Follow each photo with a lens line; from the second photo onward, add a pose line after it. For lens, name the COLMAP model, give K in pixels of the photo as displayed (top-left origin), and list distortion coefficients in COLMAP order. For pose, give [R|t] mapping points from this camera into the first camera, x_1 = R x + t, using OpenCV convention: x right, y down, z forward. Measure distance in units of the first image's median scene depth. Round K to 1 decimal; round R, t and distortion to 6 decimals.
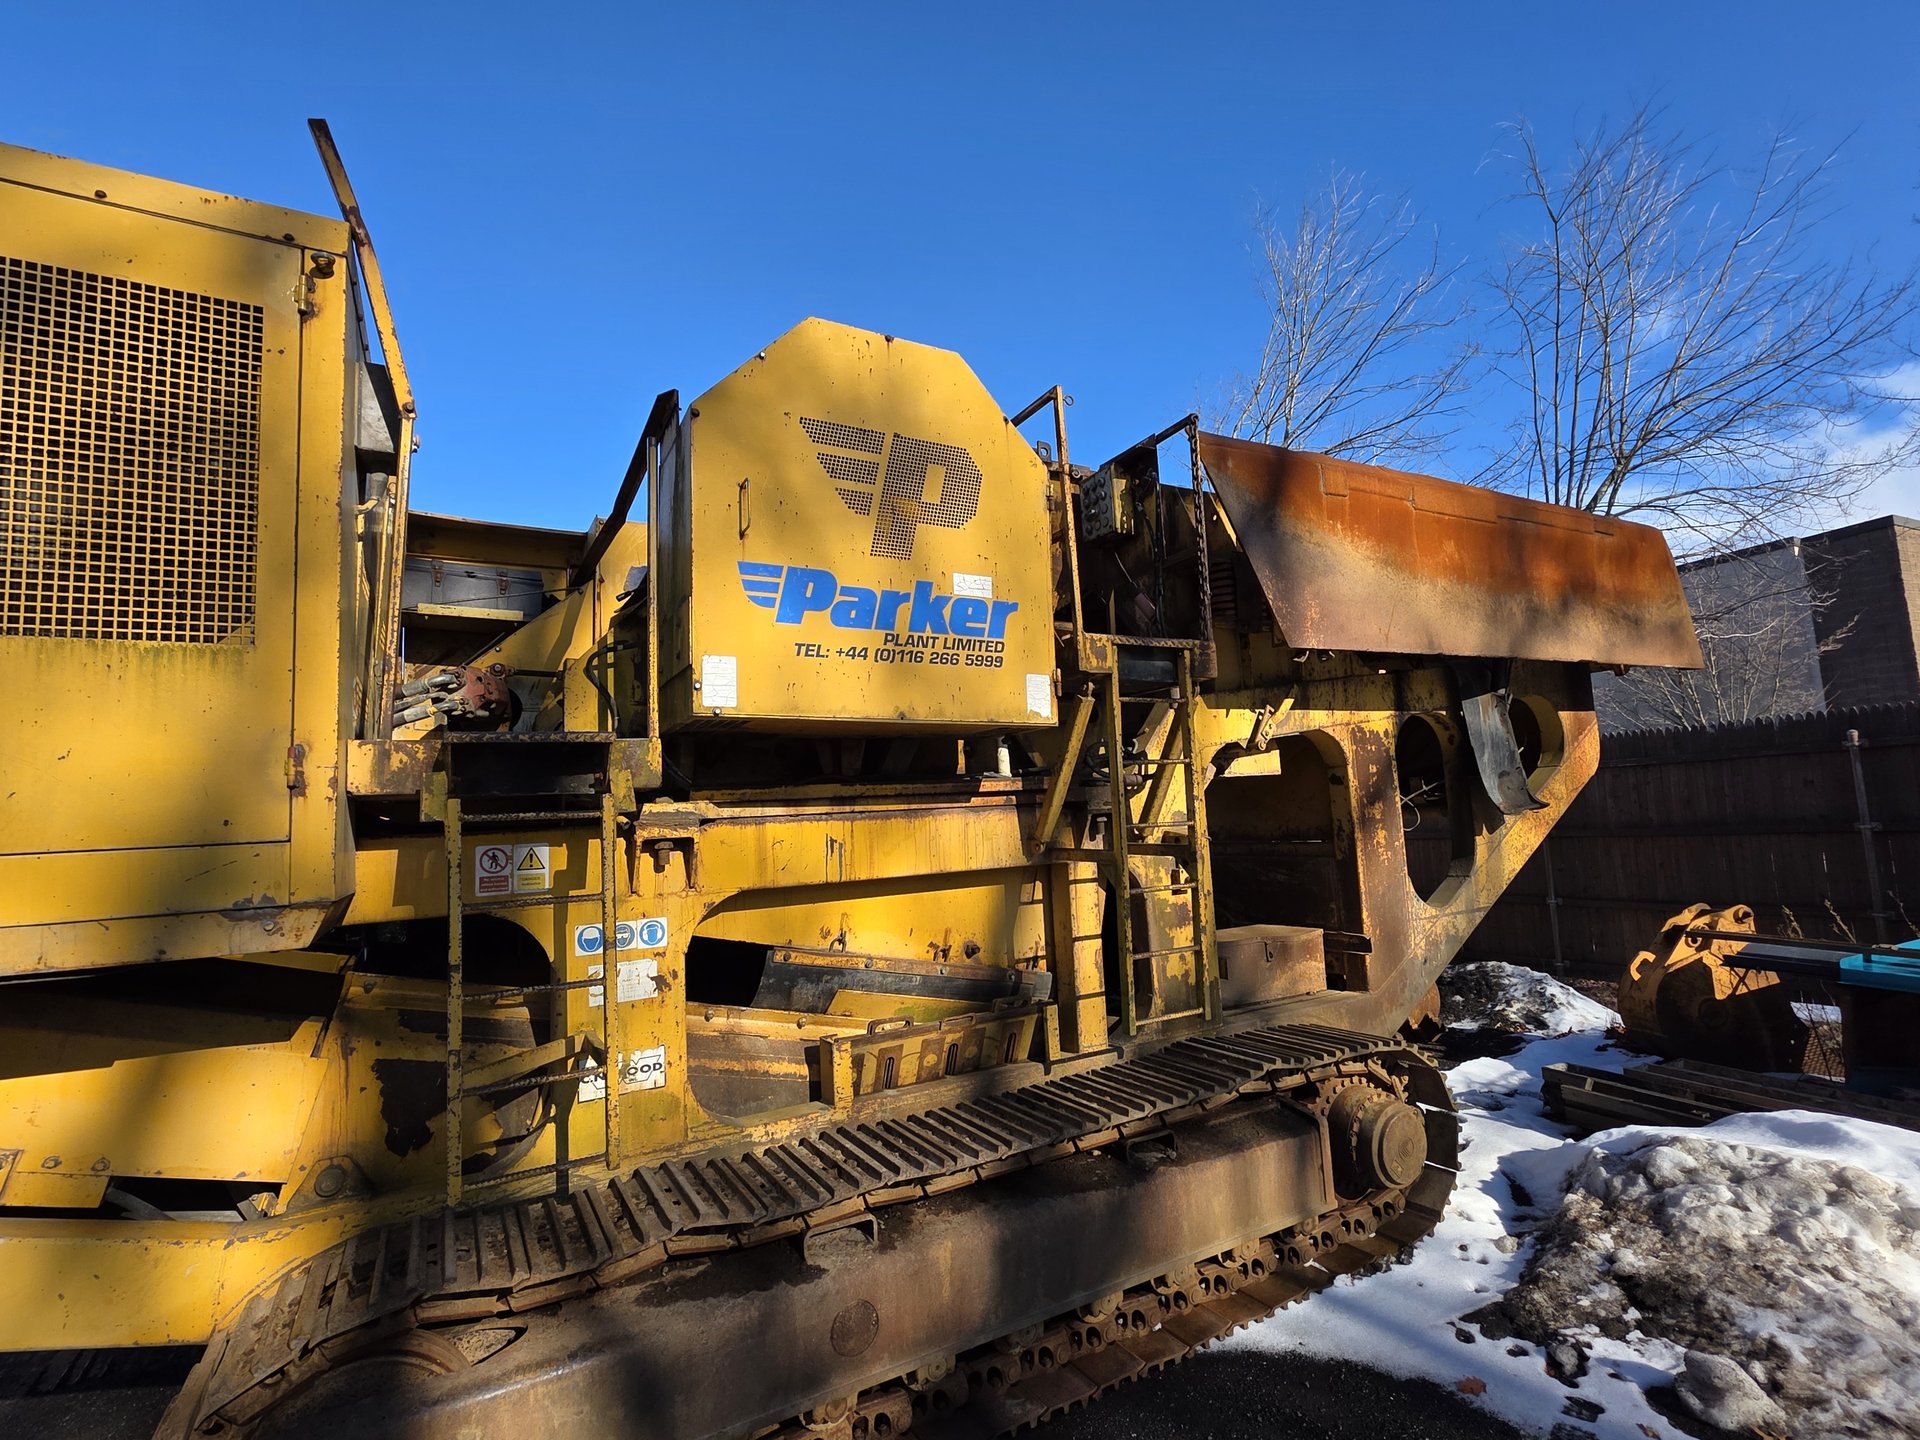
lens RADIAL K [[927.9, 0, 978.8], [0, 927.9, 723.2], [0, 0, 1]] dist [0.001658, 0.001955]
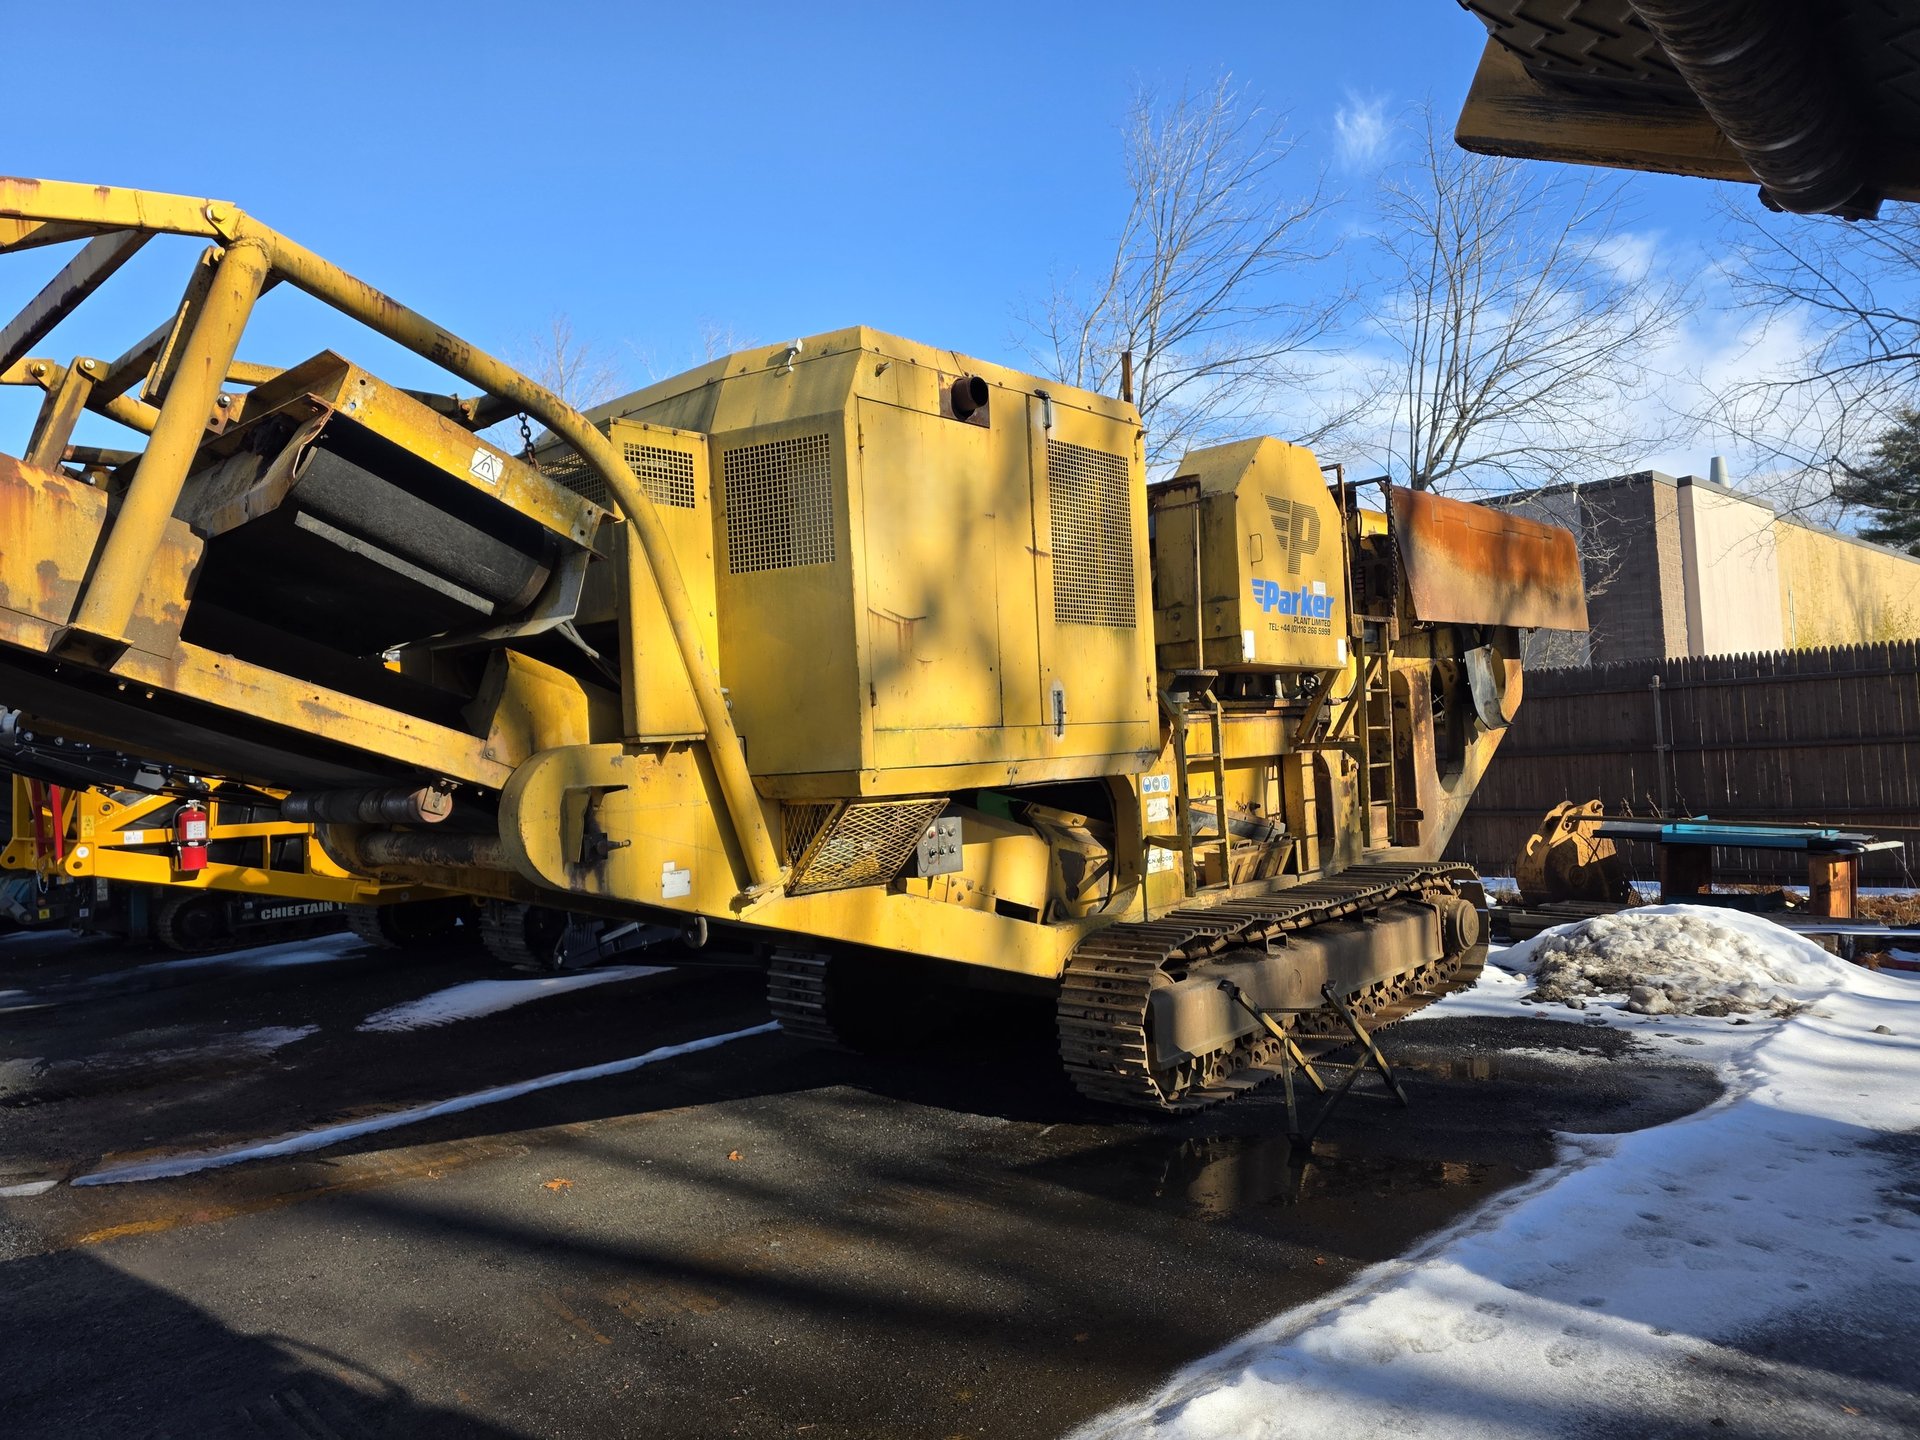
lens RADIAL K [[1286.5, 0, 936.4], [0, 1286.5, 698.5], [0, 0, 1]] dist [0.061019, -0.065857]
pose [[0.954028, 0.016919, 0.299239, -1.294484], [-0.032091, 0.998432, 0.045860, -0.027039], [-0.297994, -0.053355, 0.953076, -1.019228]]
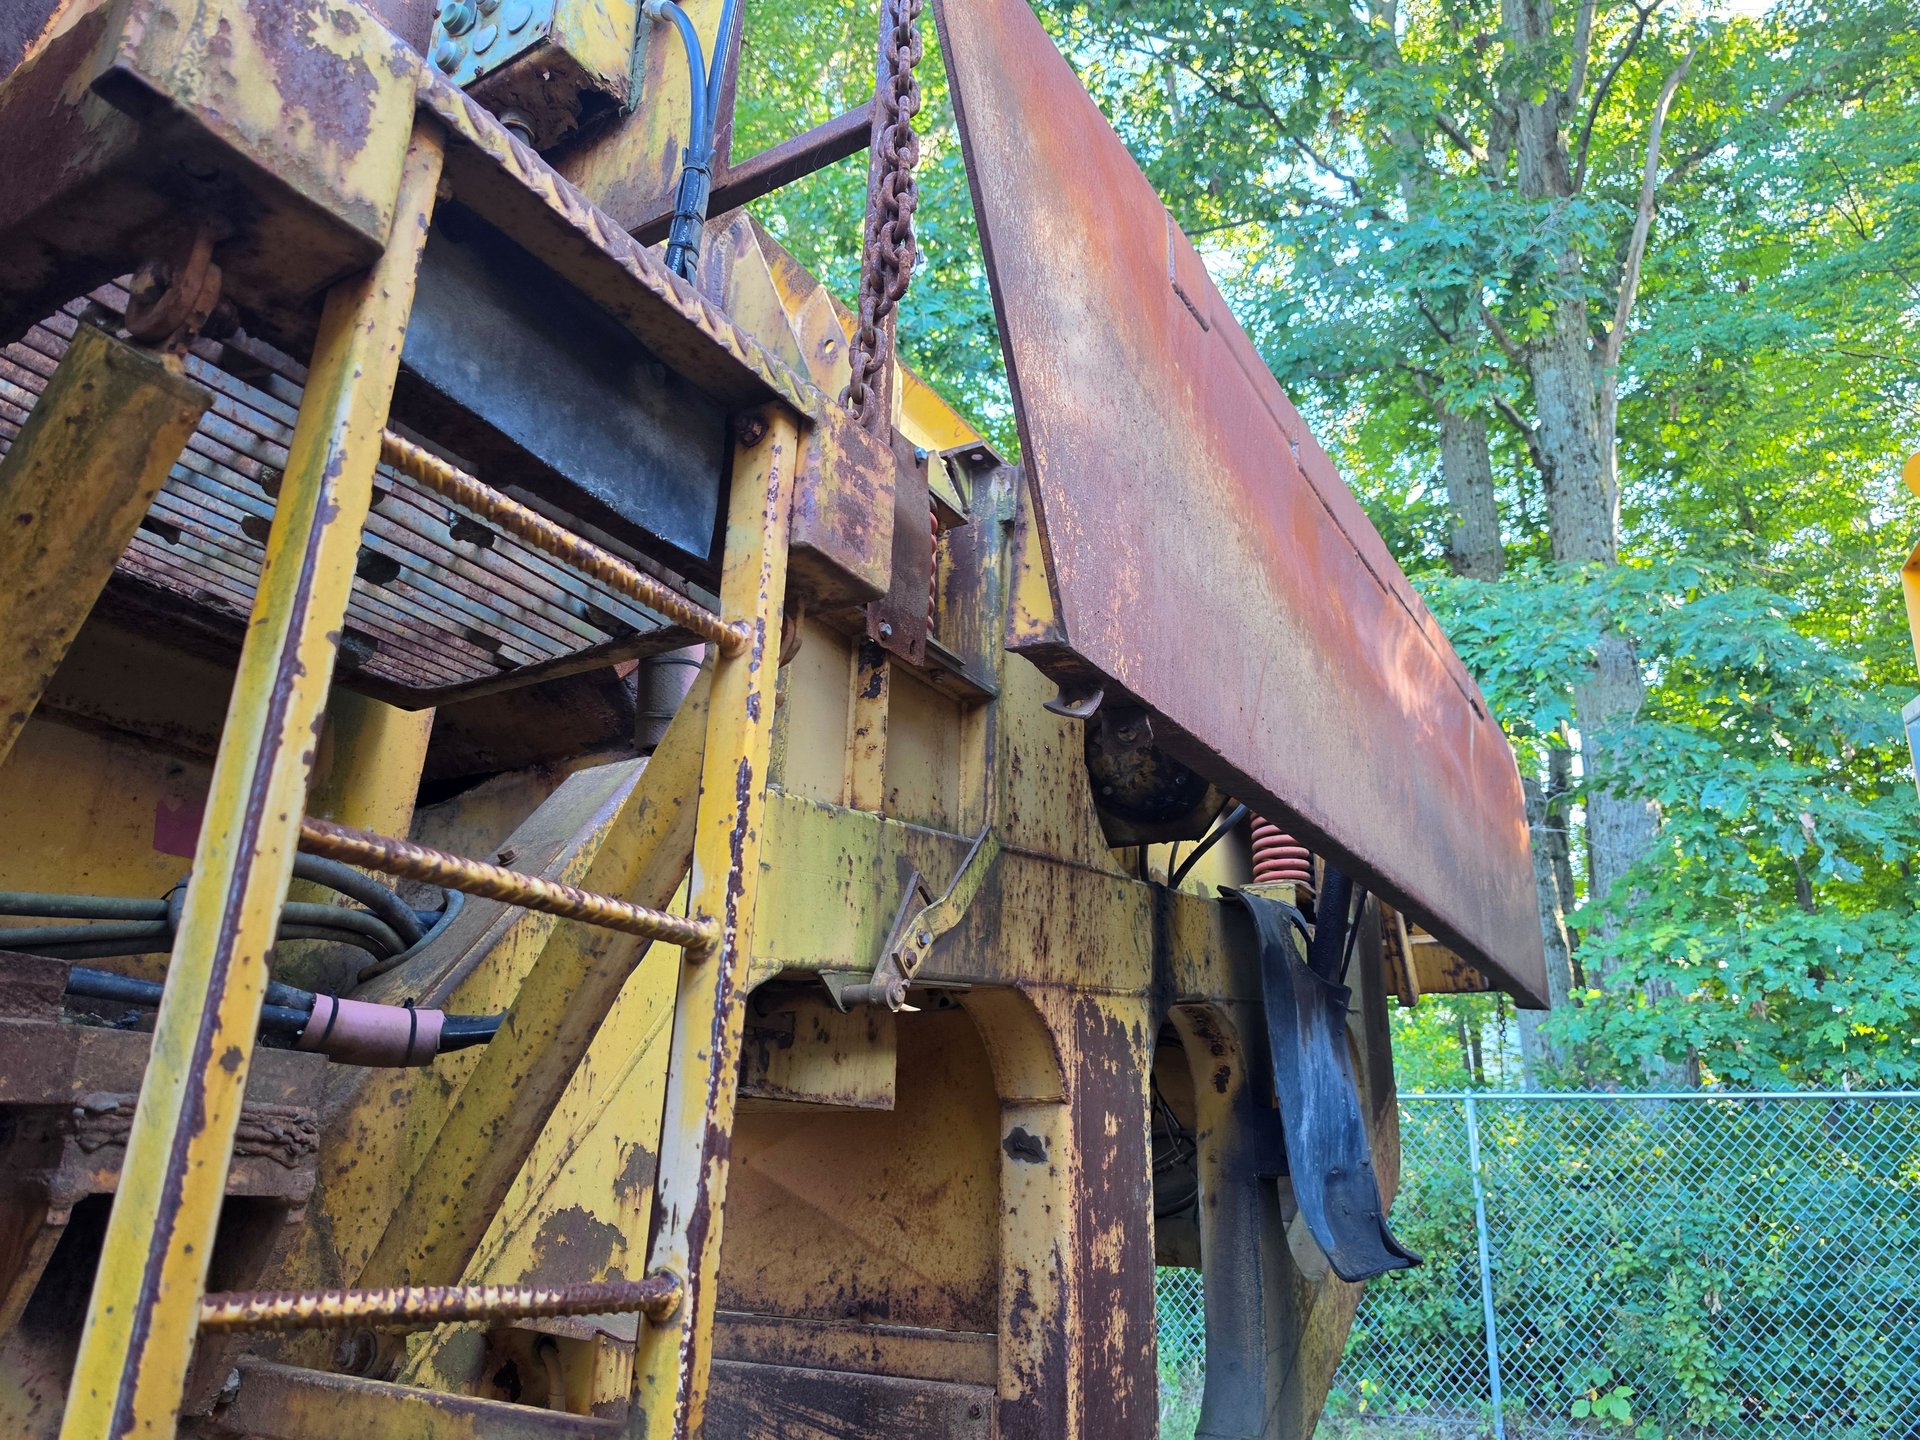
lens RADIAL K [[1317.5, 0, 963.5], [0, 1317.5, 708.6], [0, 0, 1]] dist [0.016320, -0.029230]
pose [[0.867484, 0.237997, 0.436840, 0.150119], [-0.115353, 0.950433, -0.288741, 0.070126], [-0.483907, 0.200088, 0.851938, 0.774411]]
